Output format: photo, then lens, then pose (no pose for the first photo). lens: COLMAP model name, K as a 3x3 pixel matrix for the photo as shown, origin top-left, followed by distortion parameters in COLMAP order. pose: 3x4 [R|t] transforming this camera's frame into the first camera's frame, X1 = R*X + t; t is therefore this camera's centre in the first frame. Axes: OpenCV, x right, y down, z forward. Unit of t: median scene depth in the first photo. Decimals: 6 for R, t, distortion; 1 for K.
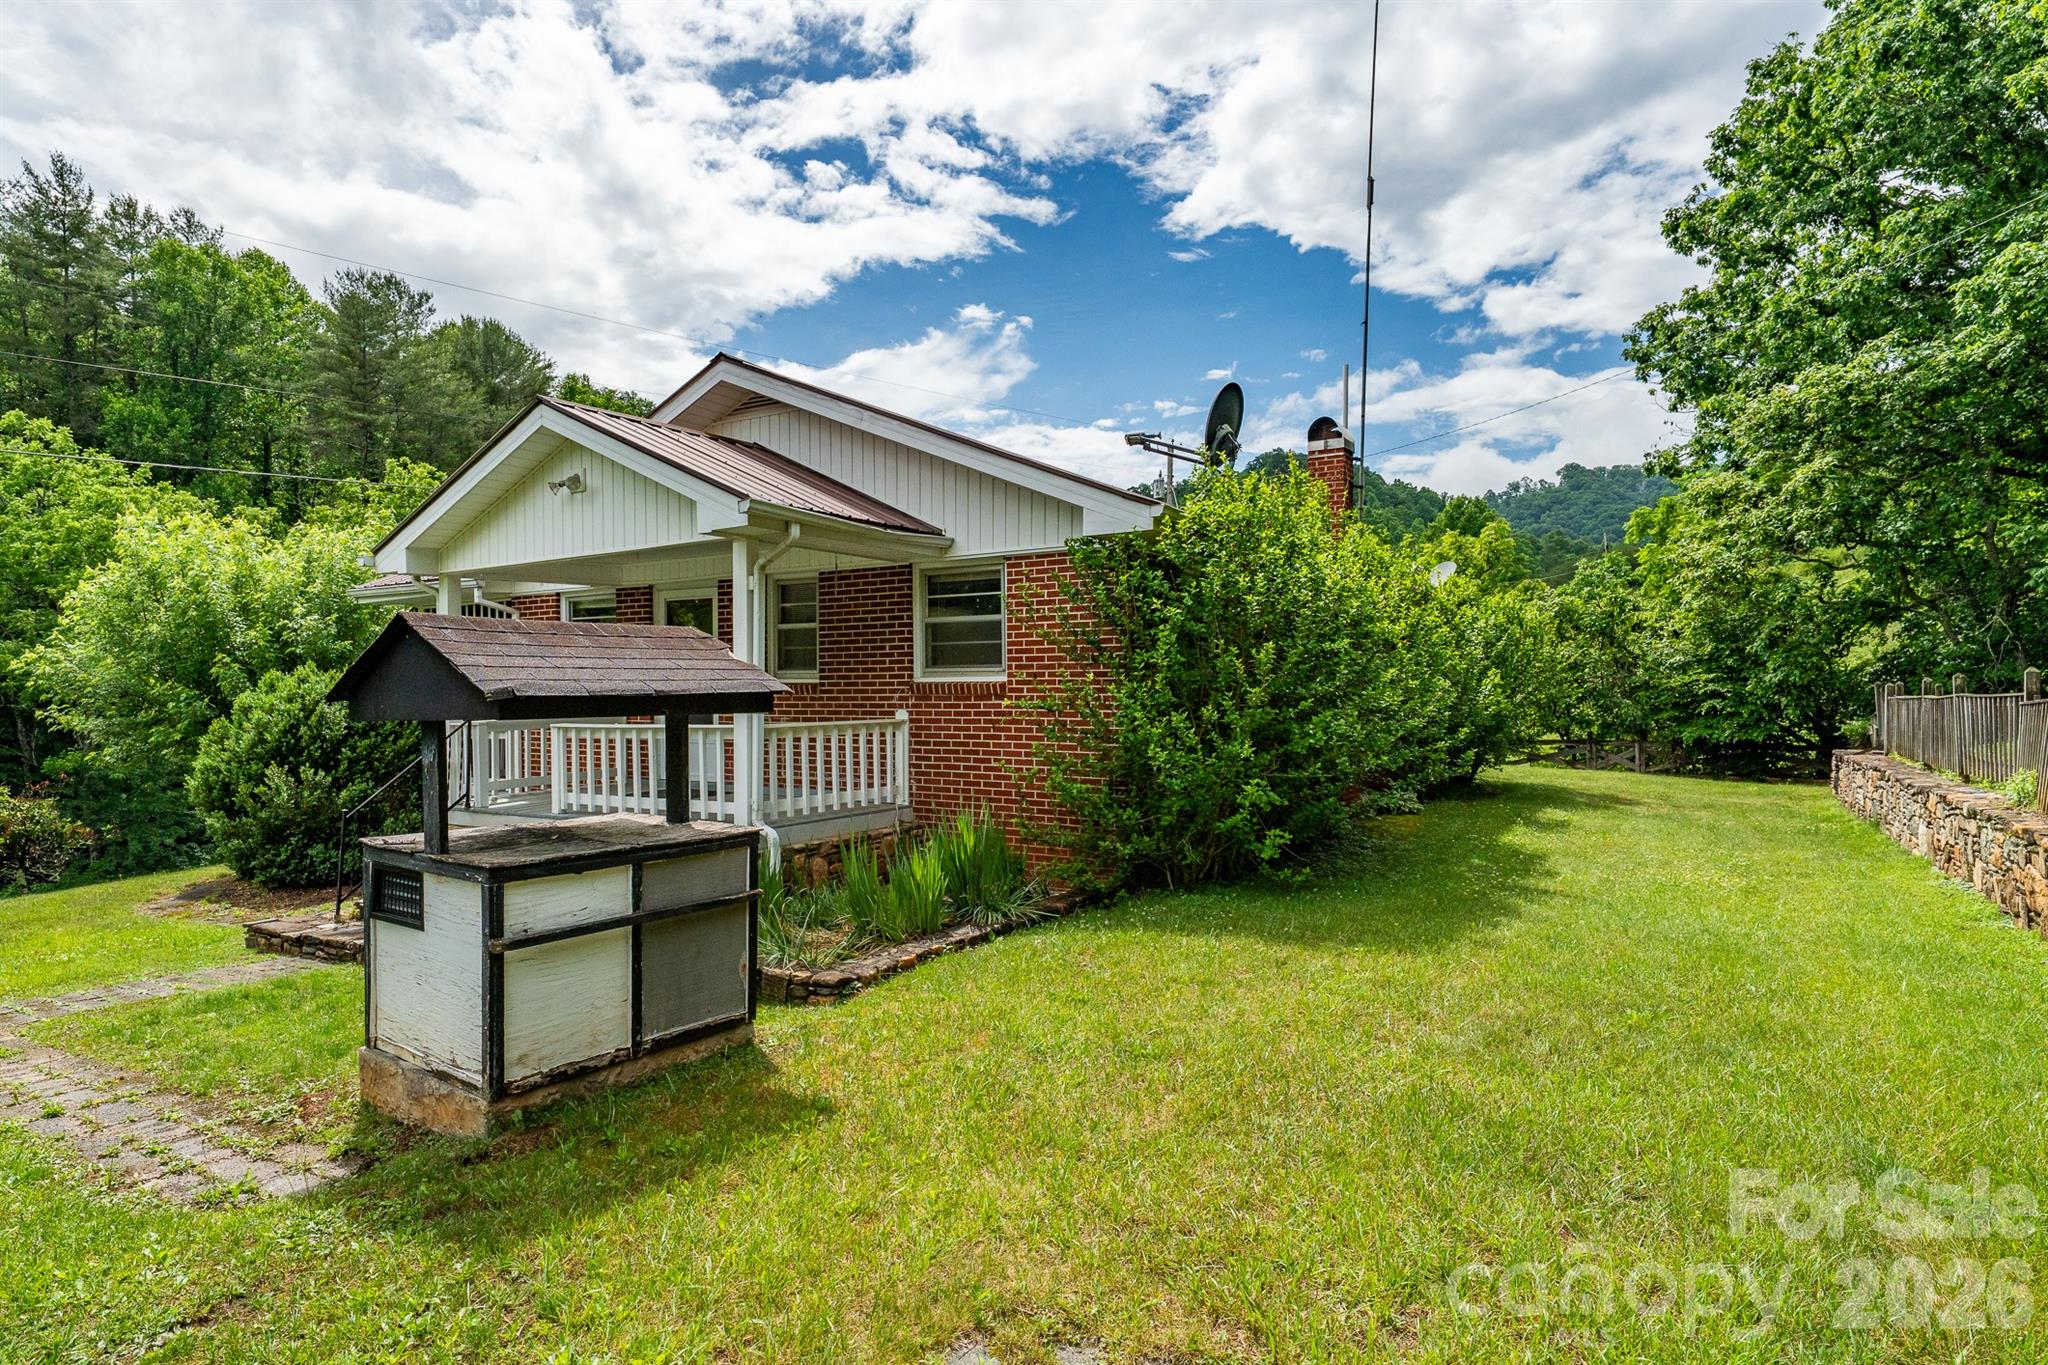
lens RADIAL K [[1139.3, 0, 962.1], [0, 1139.3, 702.9], [0, 0, 1]] dist [0.004573, -0.001105]
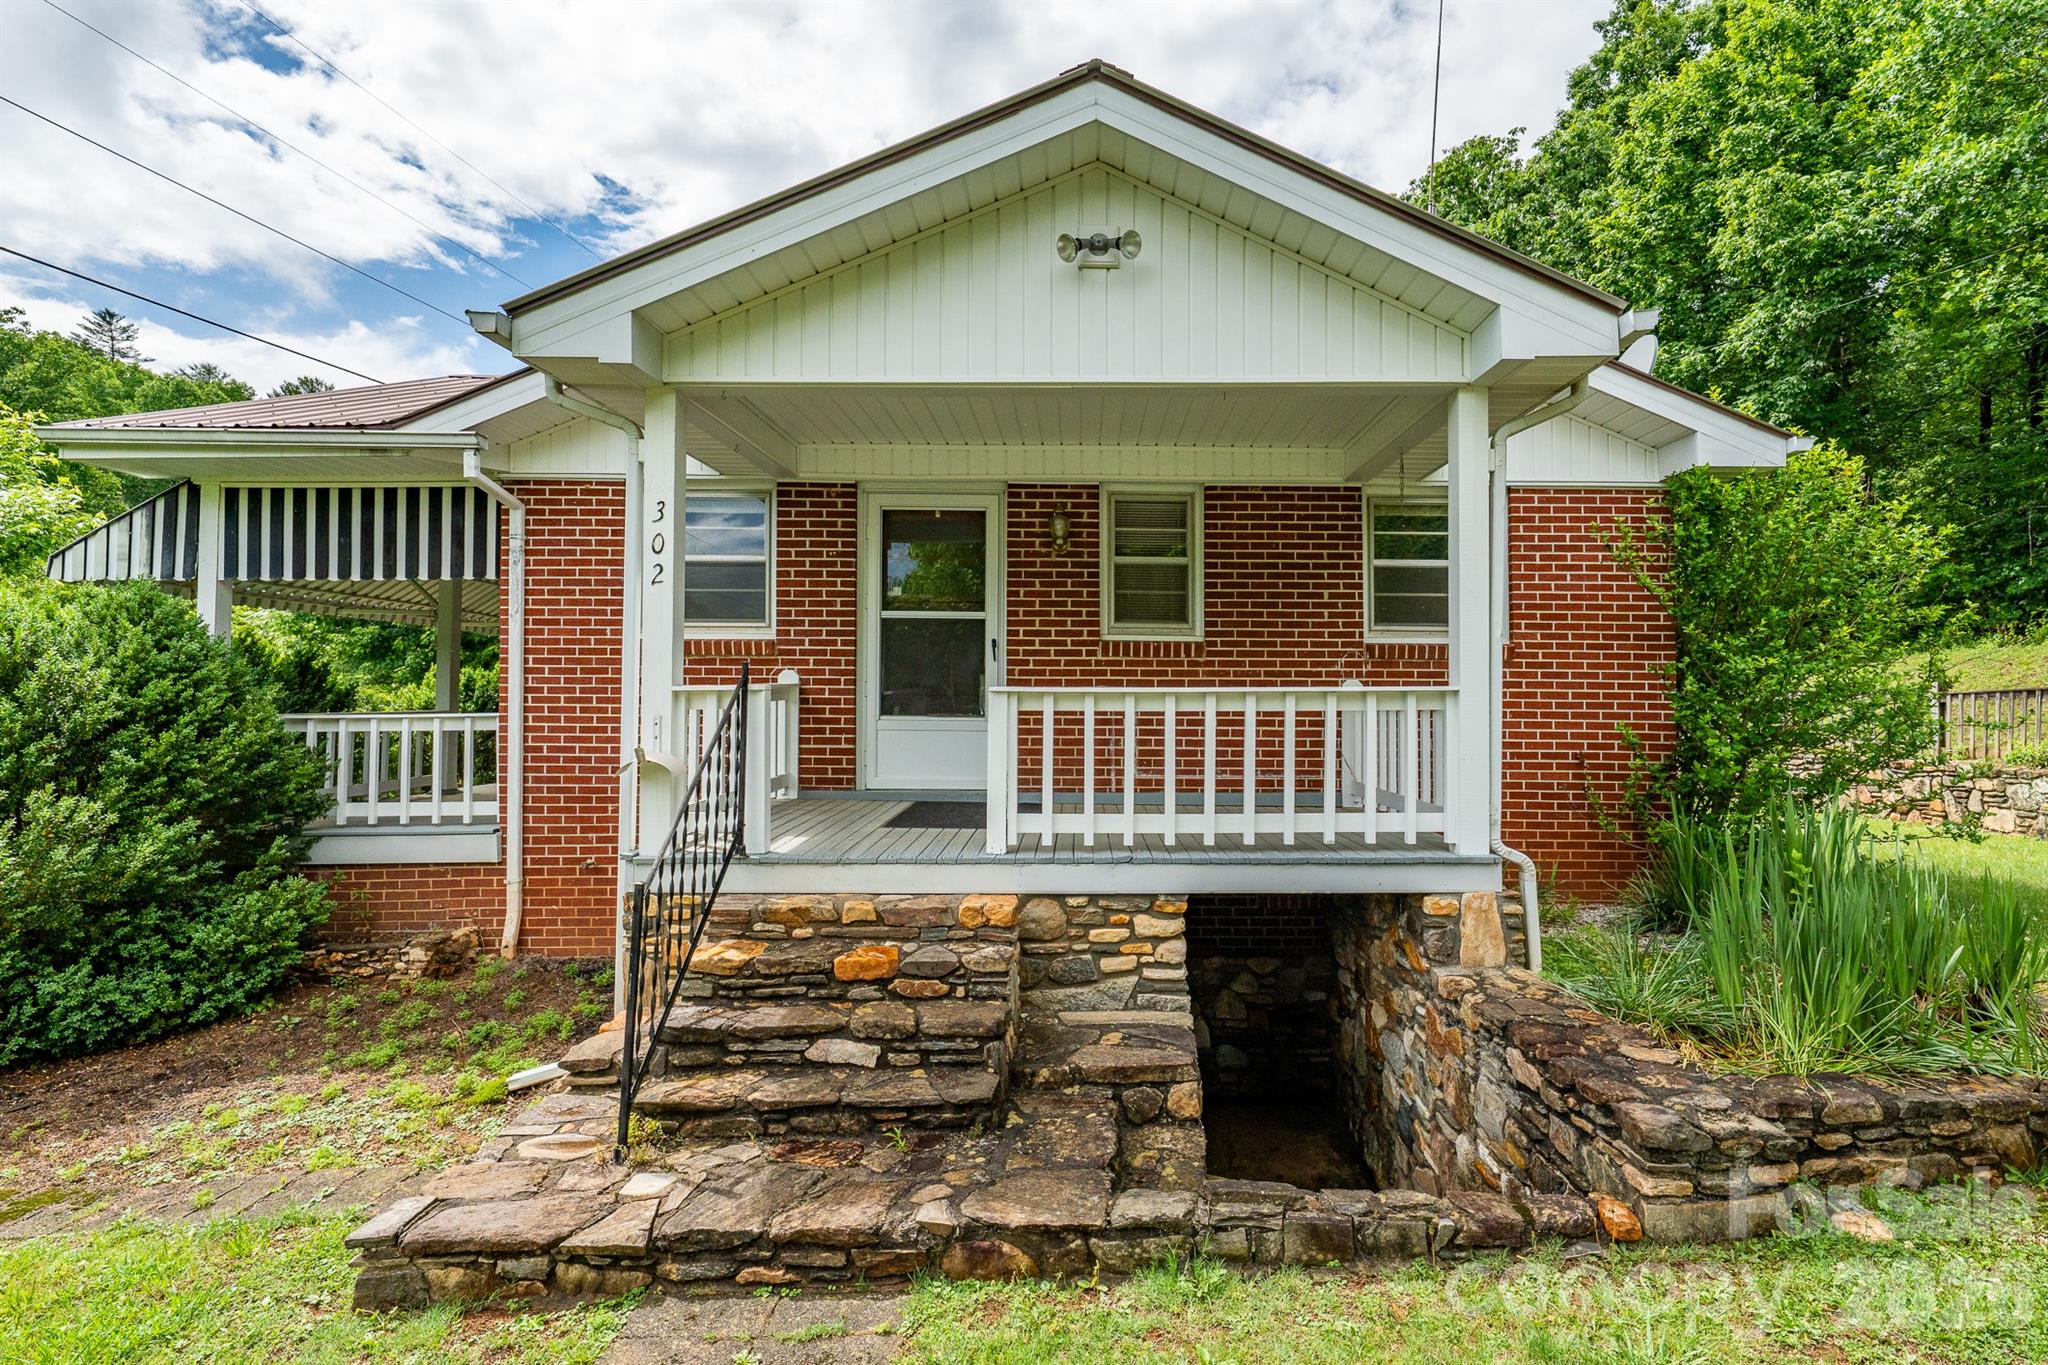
lens RADIAL K [[992.0, 0, 1088.5], [0, 992.0, 686.5], [0, 0, 1]] dist [-0.013654, 0.009904]
pose [[0.828464, 0.019278, 0.559710, -0.557439], [-0.004175, 0.999592, -0.028249, 0.029672], [-0.560026, 0.021066, 0.828207, 0.560849]]
